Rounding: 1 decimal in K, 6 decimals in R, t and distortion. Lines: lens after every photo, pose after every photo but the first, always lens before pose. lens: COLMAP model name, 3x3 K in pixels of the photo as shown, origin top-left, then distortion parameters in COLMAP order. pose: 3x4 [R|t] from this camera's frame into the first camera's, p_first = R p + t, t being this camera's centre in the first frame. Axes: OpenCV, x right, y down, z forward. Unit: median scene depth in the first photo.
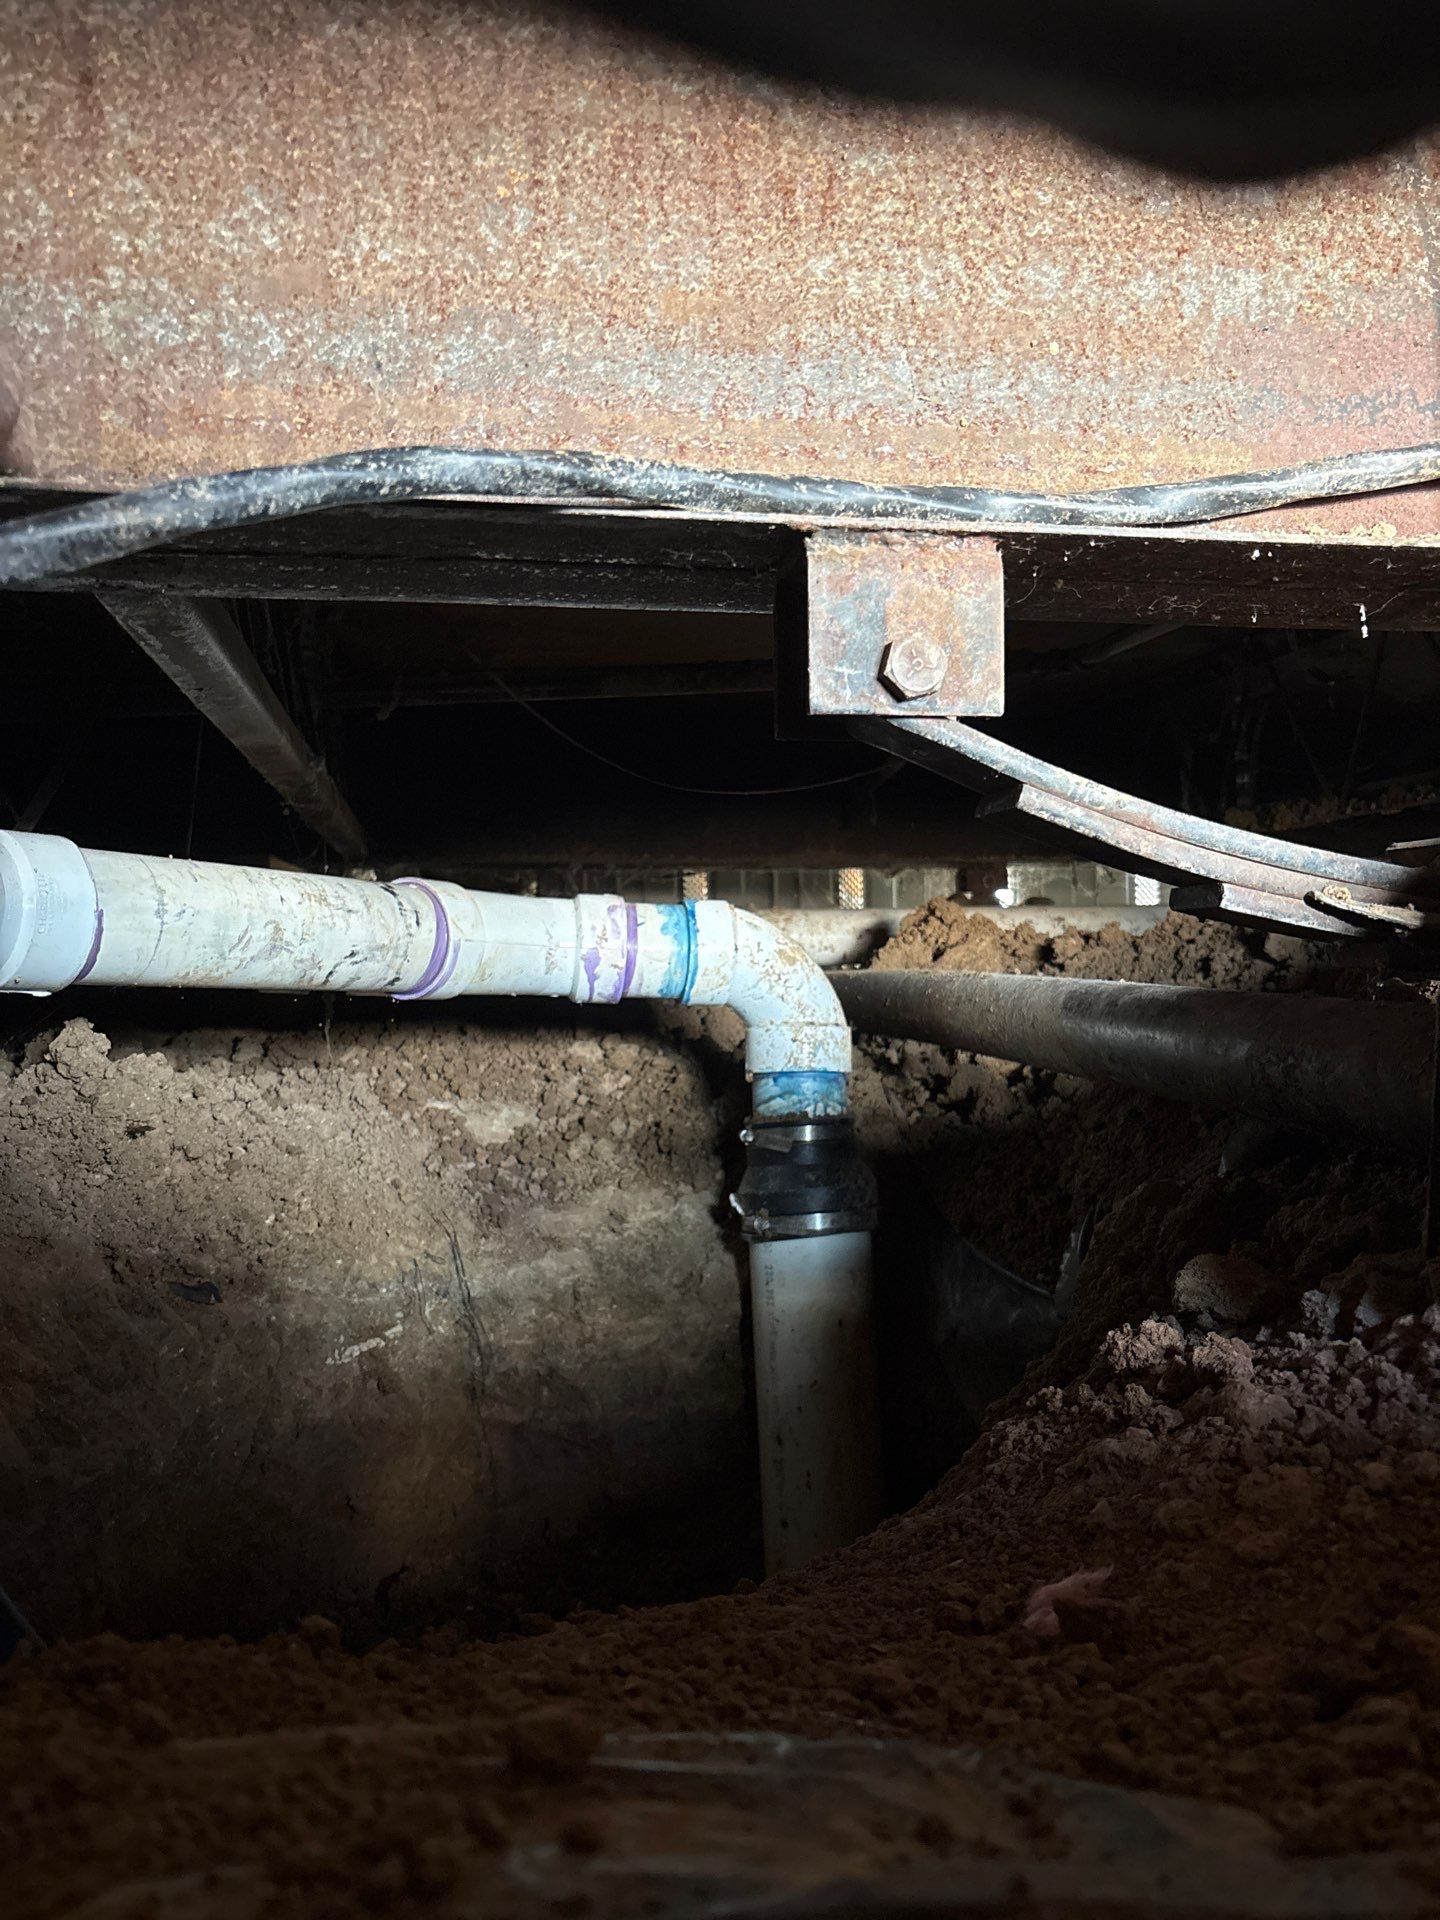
lens RADIAL K [[1487.1, 0, 720.0], [0, 1487.1, 960.0], [0, 0, 1]] dist [0.073786, -0.081226]
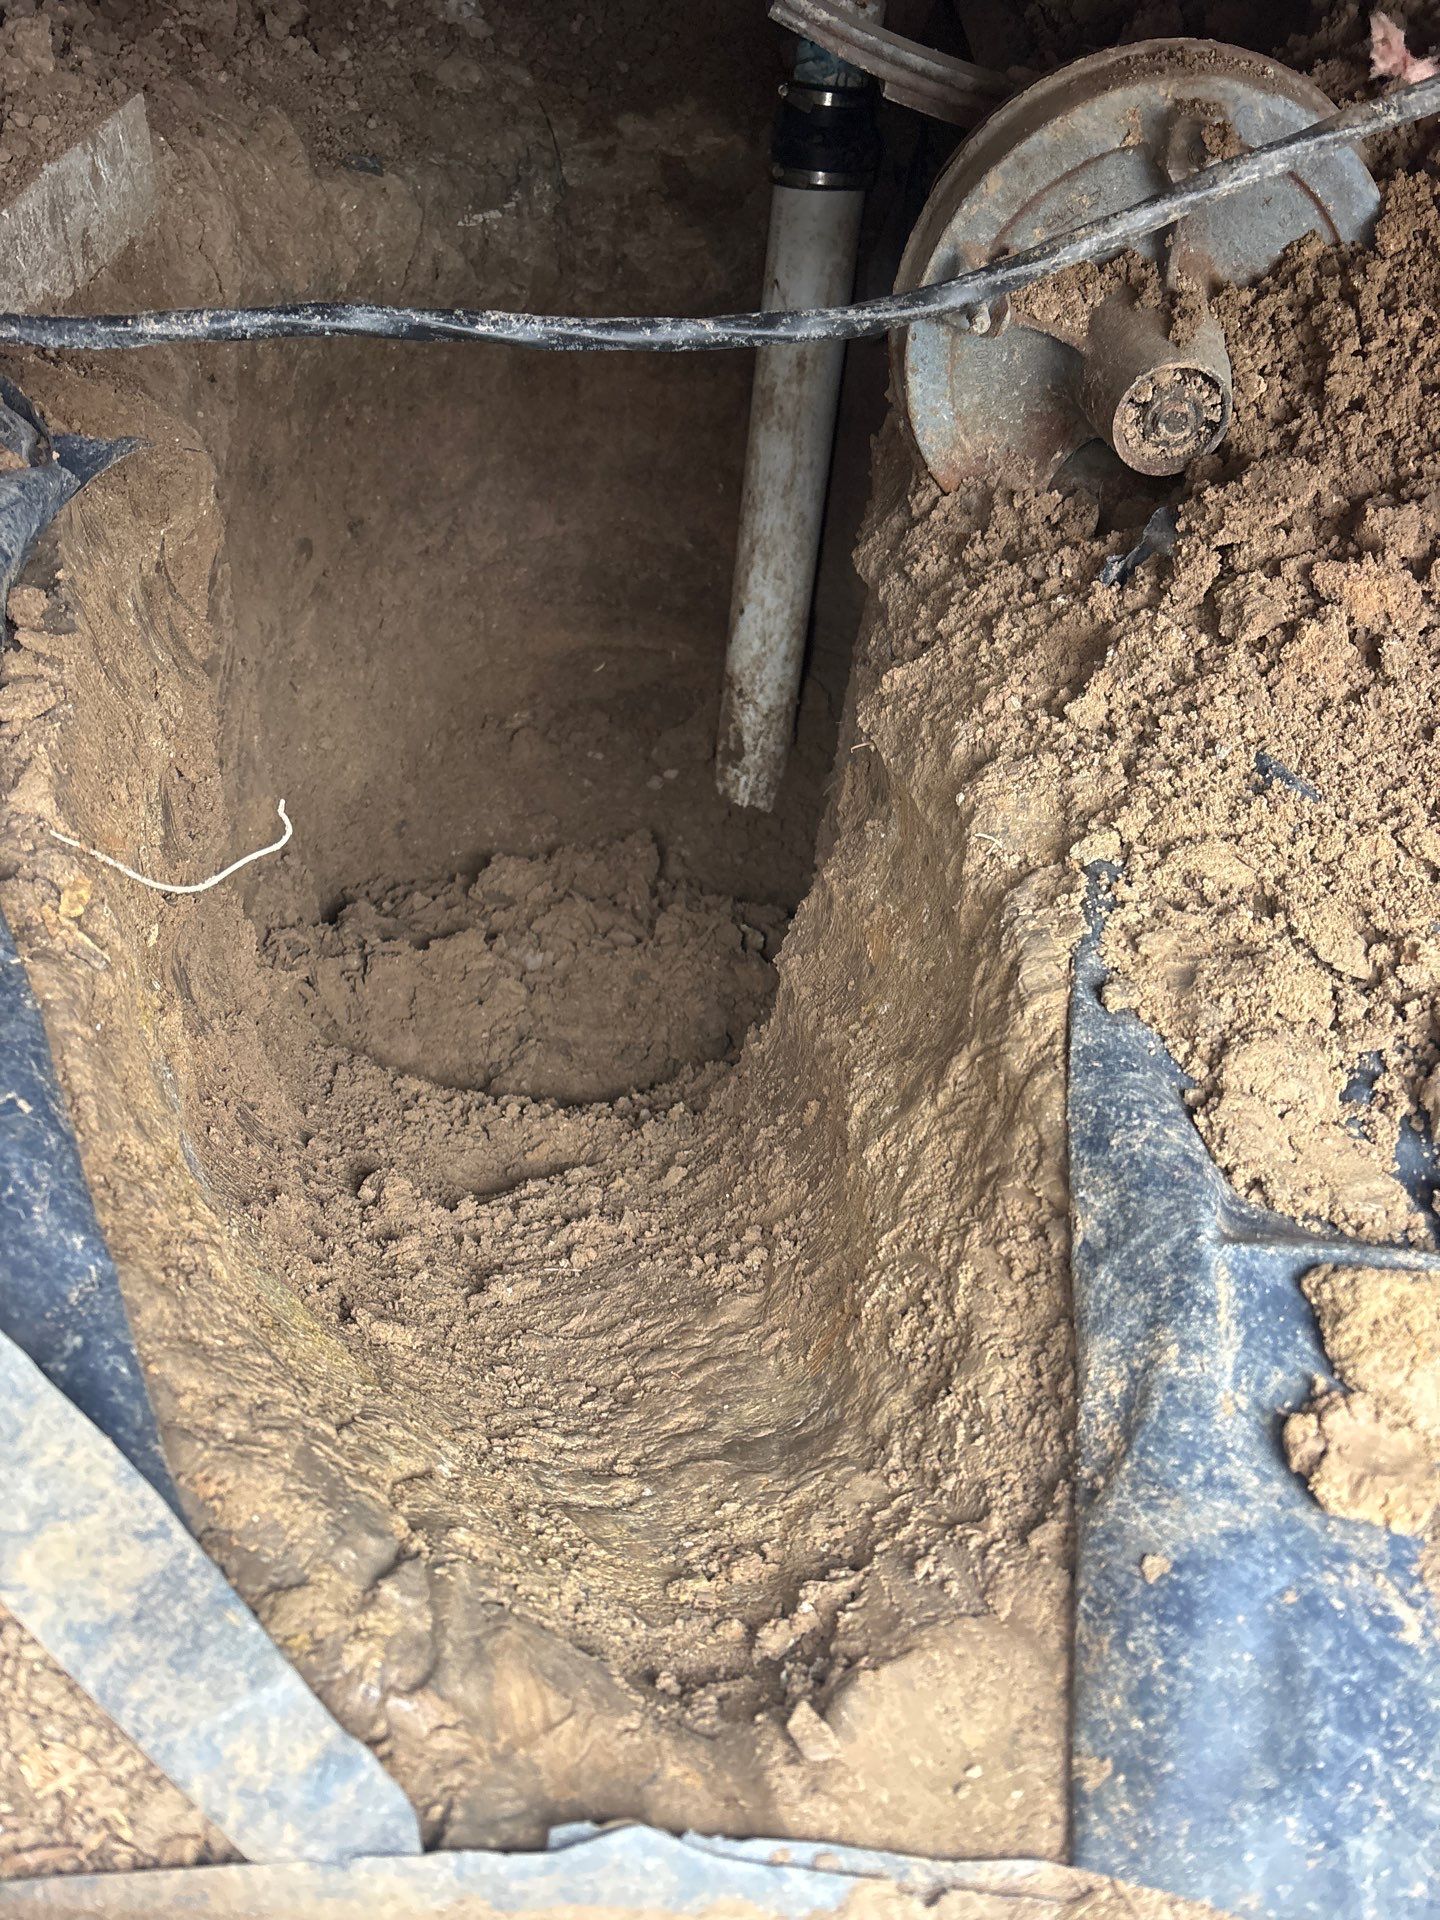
lens RADIAL K [[1457.2, 0, 732.1], [0, 1457.2, 981.1], [0, 0, 1]] dist [0.024554, -0.023060]
pose [[0.976533, 0.209774, -0.048774, 0.208982], [-0.119068, 0.714563, 0.689364, -0.208549], [0.179463, -0.667379, 0.722771, -0.439937]]
